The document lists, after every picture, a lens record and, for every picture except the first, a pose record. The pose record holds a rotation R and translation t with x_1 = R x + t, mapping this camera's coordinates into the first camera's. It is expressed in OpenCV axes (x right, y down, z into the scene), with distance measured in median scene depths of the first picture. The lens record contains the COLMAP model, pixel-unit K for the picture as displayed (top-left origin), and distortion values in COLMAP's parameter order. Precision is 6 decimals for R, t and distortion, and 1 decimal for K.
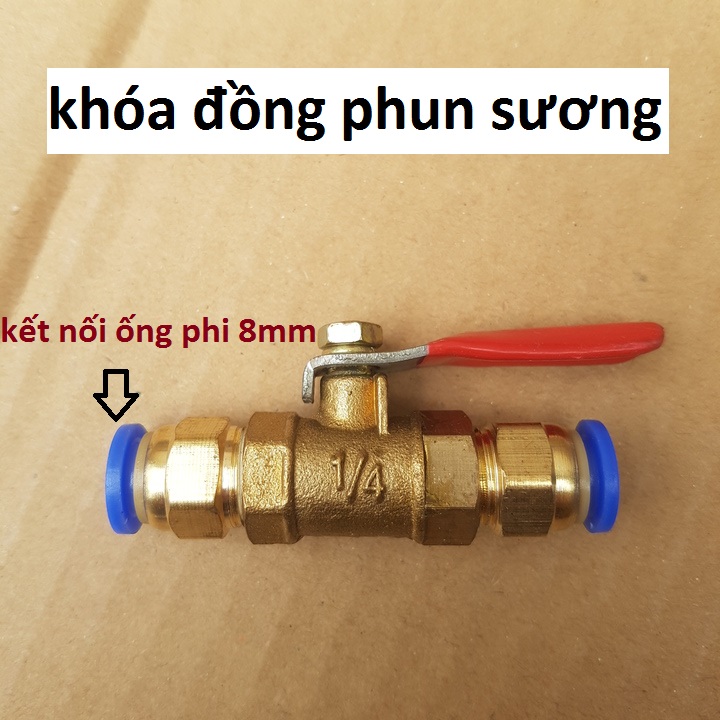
lens RADIAL K [[744.5, 0, 376.3], [0, 744.5, 359.2], [0, 0, 1]] dist [0.111979, -0.285129]
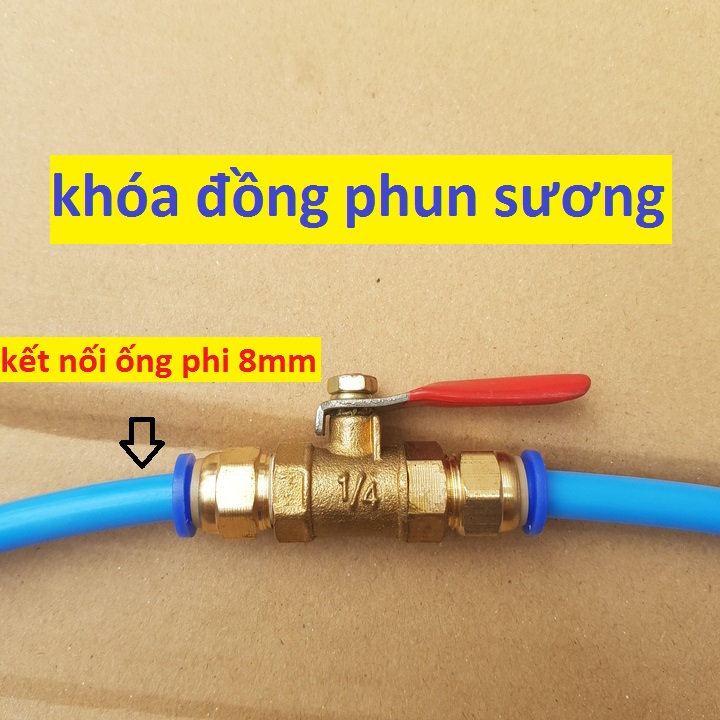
lens RADIAL K [[820.3, 0, 360.0], [0, 820.3, 360.0], [0, 0, 1]] dist [0.171359, -0.600332]
pose [[0.999769, -0.001601, -0.021452, 0.002147], [0.000992, 0.999597, -0.028374, -0.007683], [0.021489, 0.028347, 0.999367, -0.101739]]
